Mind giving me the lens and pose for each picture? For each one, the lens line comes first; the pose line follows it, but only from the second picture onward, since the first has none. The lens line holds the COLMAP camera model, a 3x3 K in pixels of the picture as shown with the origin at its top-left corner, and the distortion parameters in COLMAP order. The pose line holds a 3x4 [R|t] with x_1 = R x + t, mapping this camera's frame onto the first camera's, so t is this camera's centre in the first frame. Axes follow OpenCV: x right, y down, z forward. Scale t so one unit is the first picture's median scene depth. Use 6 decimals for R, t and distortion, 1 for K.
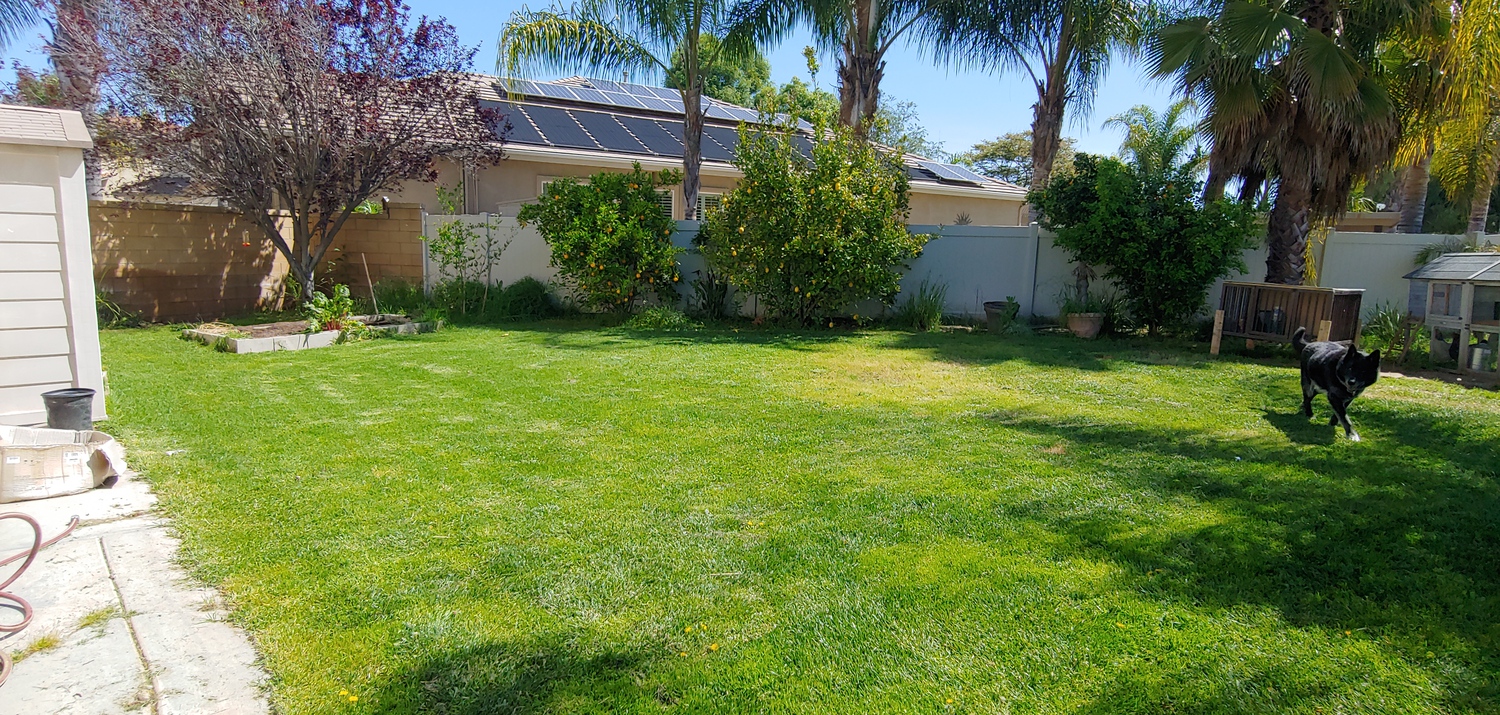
lens RADIAL K [[753.2, 0, 753.3], [0, 753.2, 356.4], [0, 0, 1]] dist [-0.016611, -0.001982]
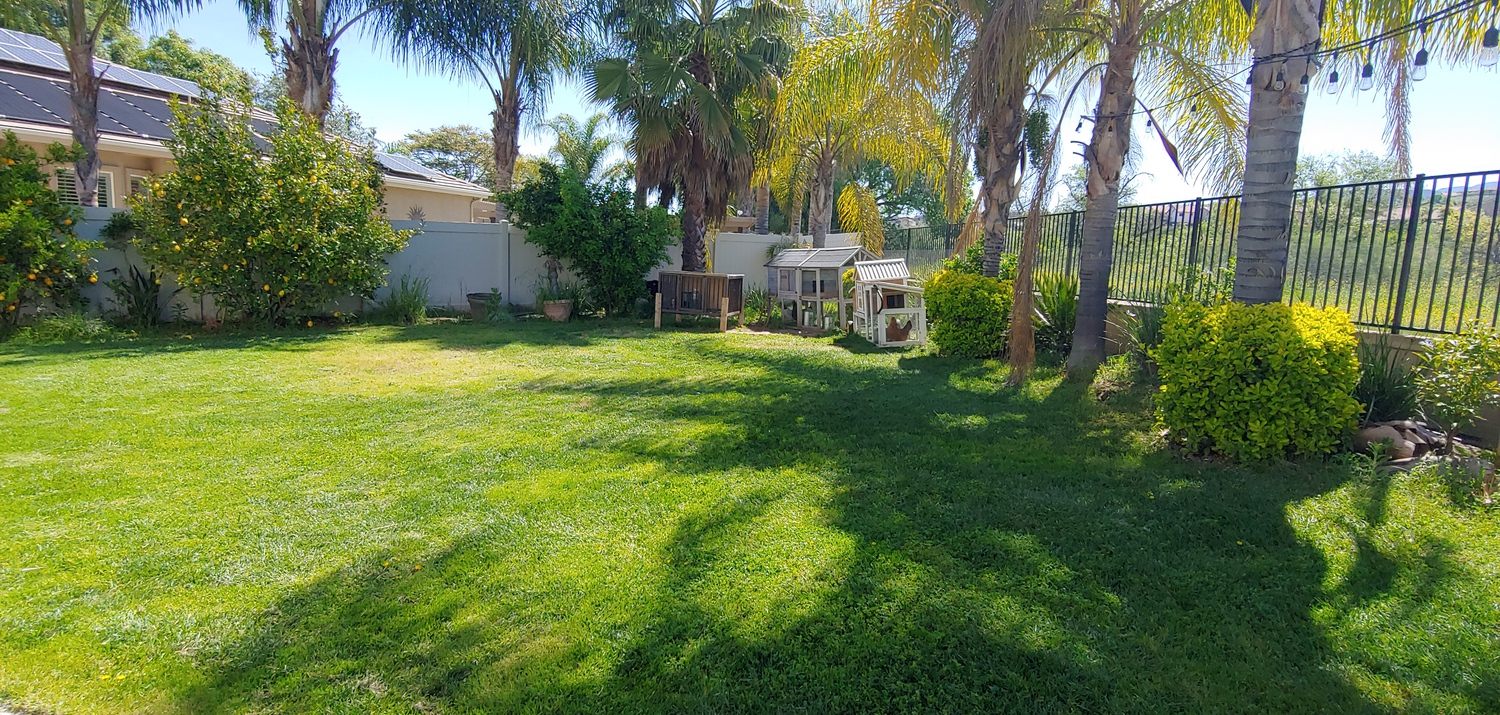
lens RADIAL K [[753.2, 0, 753.3], [0, 753.2, 356.4], [0, 0, 1]] dist [-0.016611, -0.001982]
pose [[0.752807, -0.088784, 0.652226, -0.097596], [0.081320, 0.995816, 0.041695, 0.005433], [-0.653199, 0.021651, 0.756877, -0.079729]]
